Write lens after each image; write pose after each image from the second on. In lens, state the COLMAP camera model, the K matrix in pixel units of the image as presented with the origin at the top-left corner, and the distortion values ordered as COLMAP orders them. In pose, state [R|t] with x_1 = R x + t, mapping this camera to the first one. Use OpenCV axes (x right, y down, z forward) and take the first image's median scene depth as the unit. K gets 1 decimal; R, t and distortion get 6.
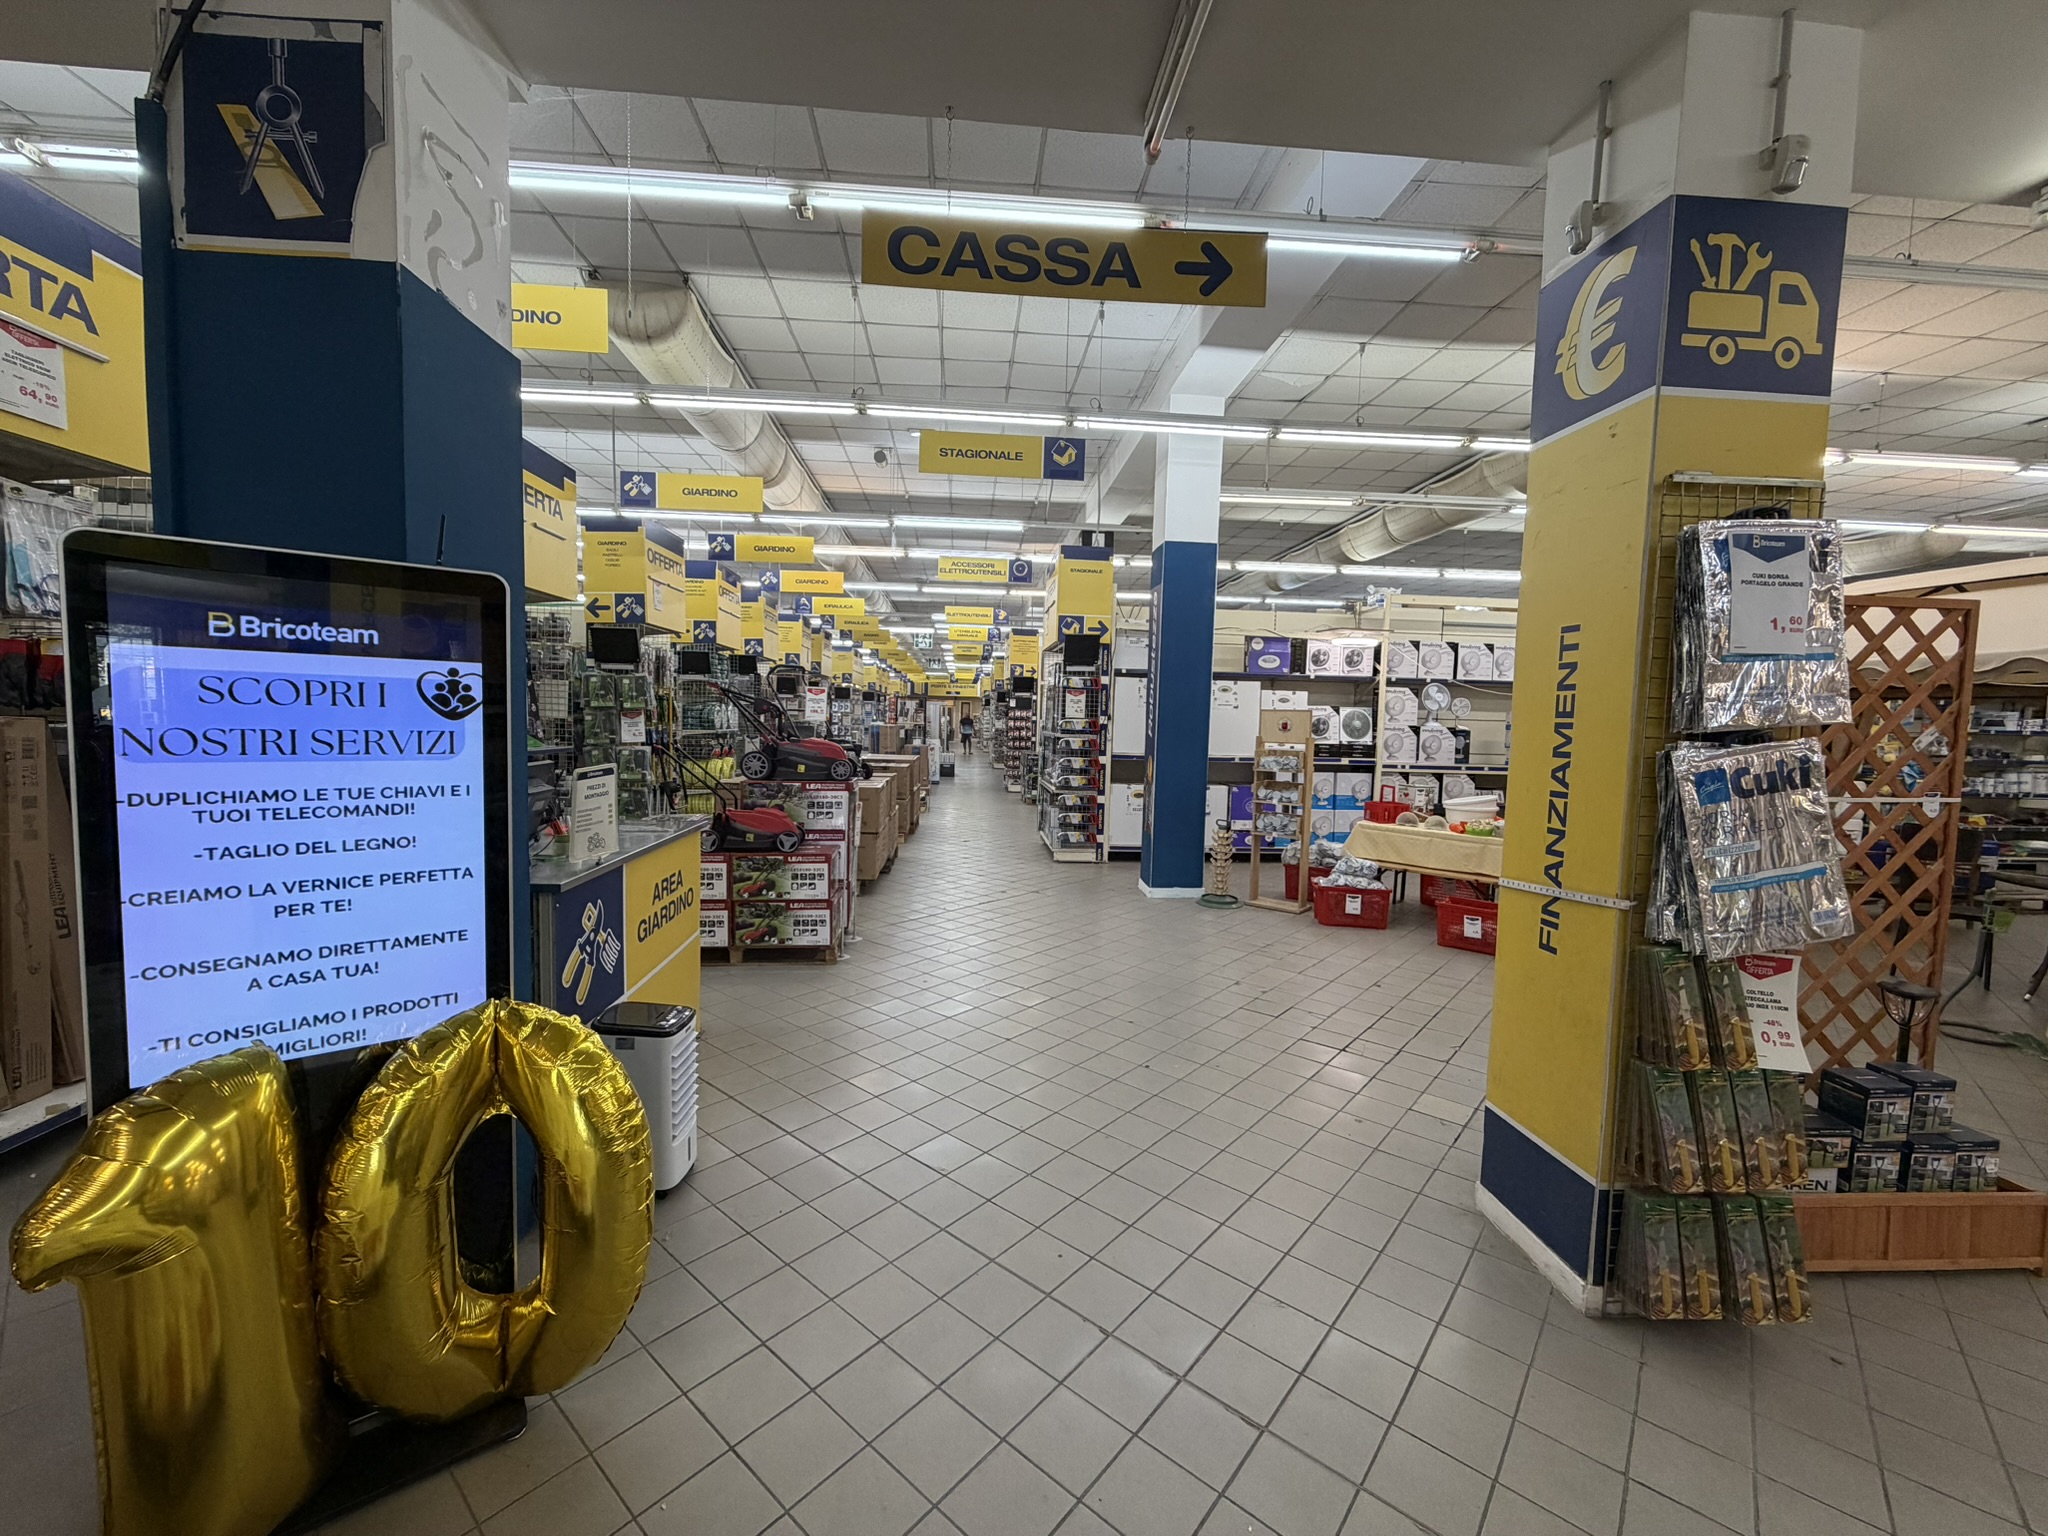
lens RADIAL K [[818.6, 0, 1017.5], [0, 818.6, 770.7], [0, 0, 1]] dist [0.000187, 0.000649]
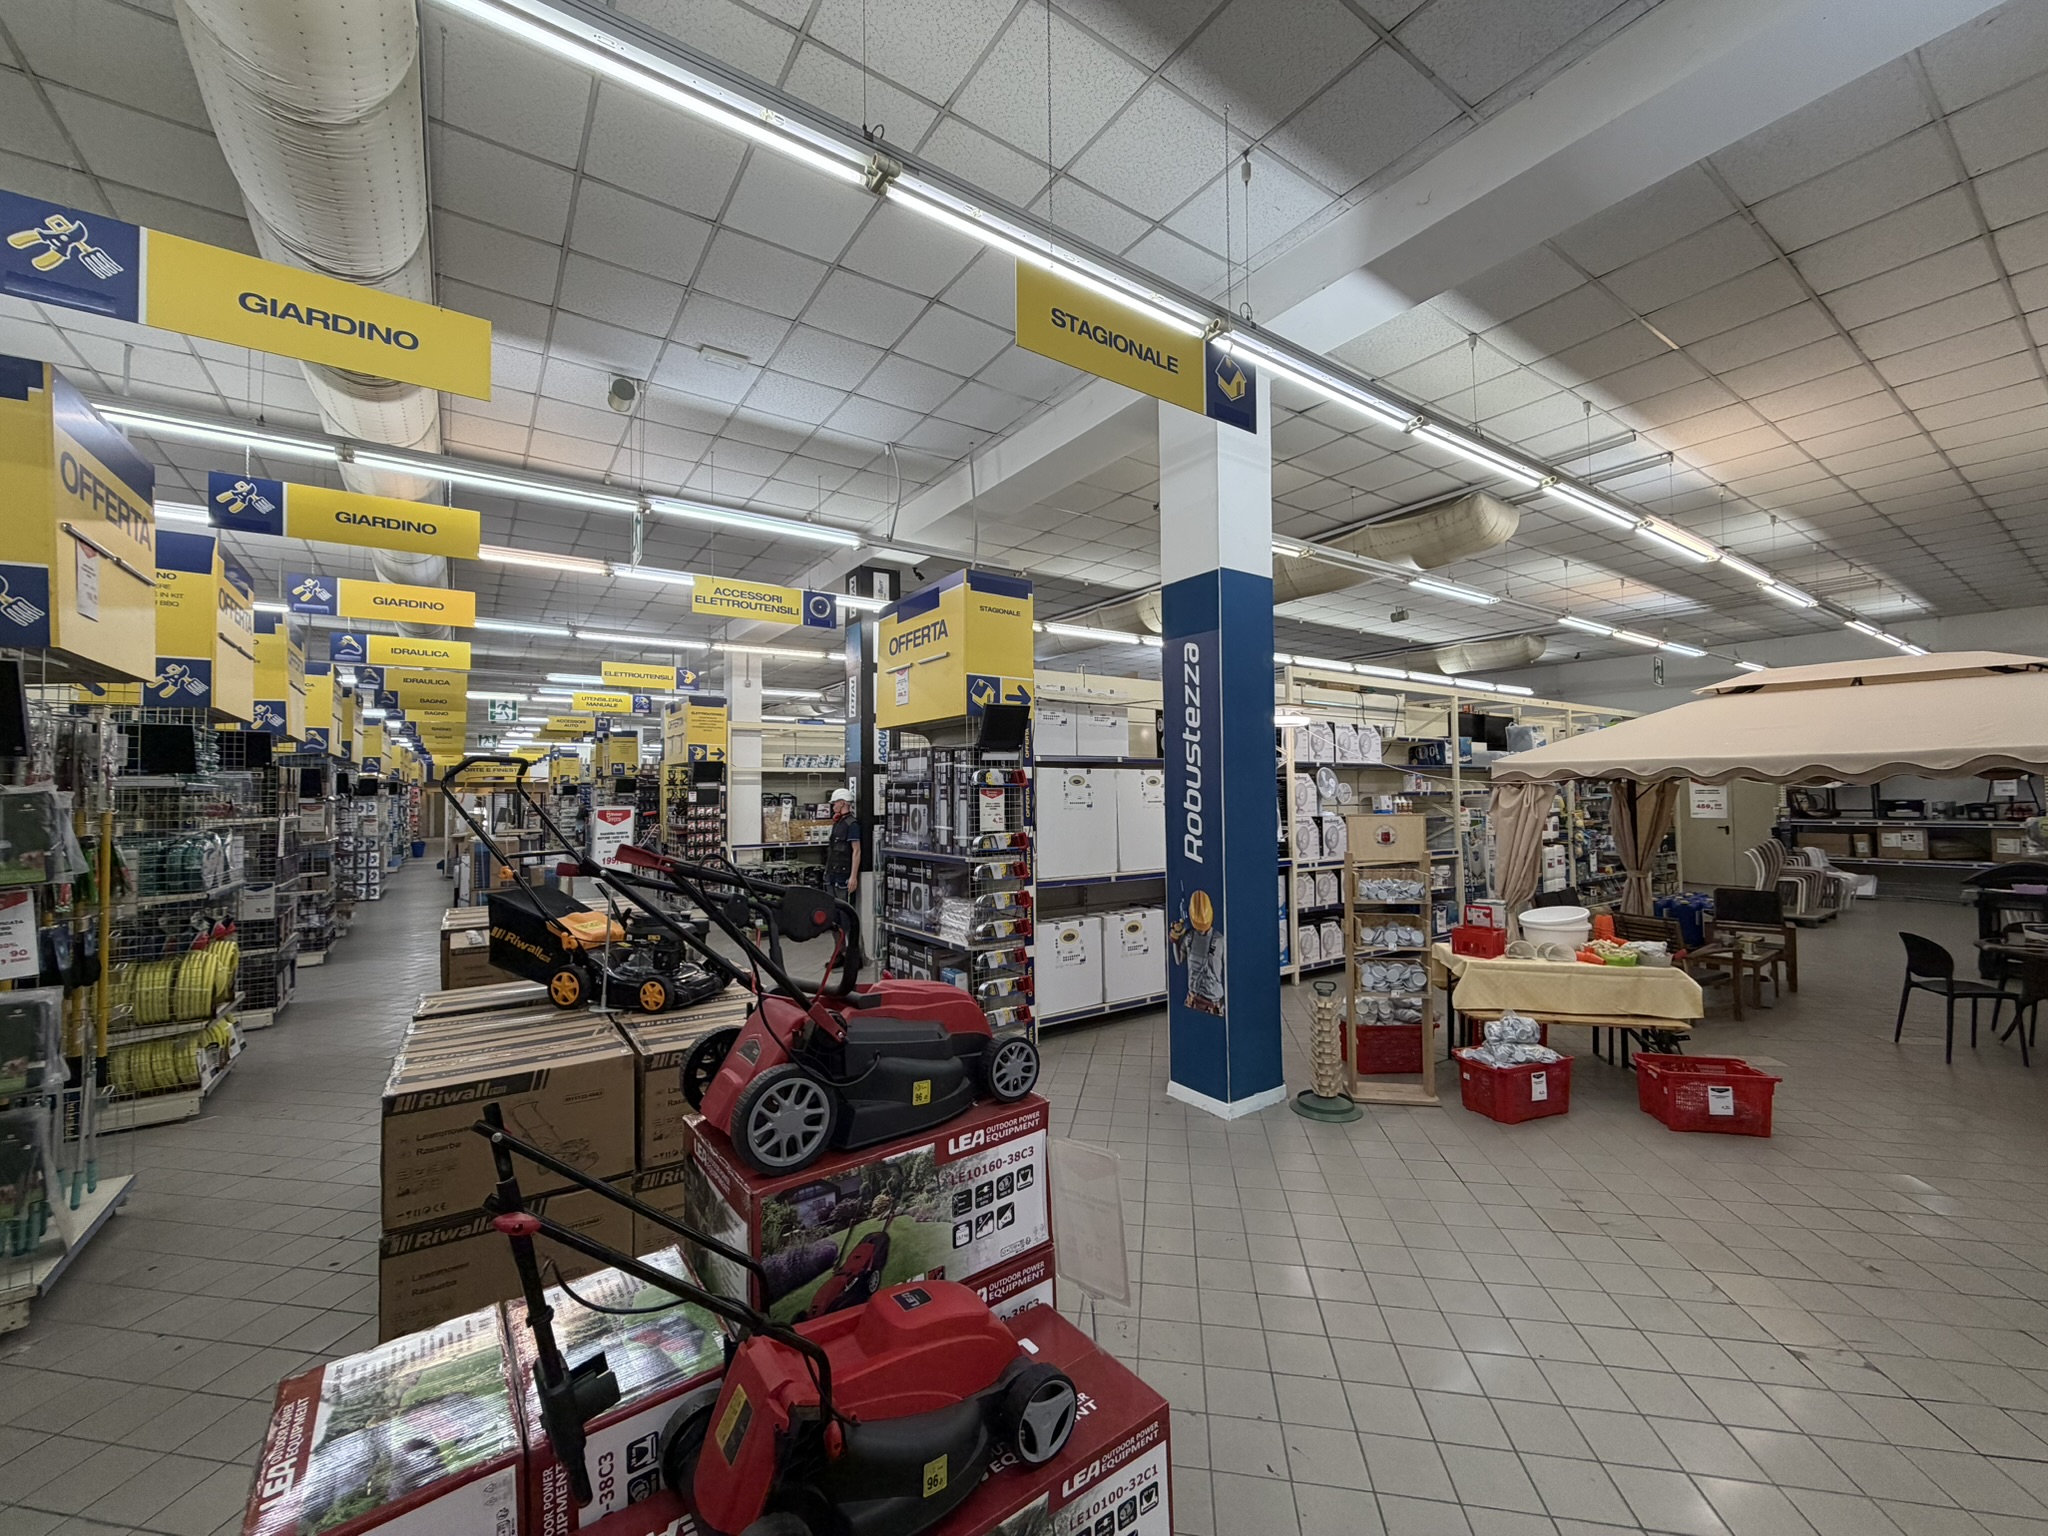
lens RADIAL K [[818.6, 0, 1017.1], [0, 818.6, 770.6], [0, 0, 1]] dist [0.000187, 0.000649]
pose [[0.861278, -0.019797, 0.507748, -0.231915], [0.066092, 0.995117, -0.073311, -0.060641], [-0.503817, 0.096699, 0.858381, 0.407137]]
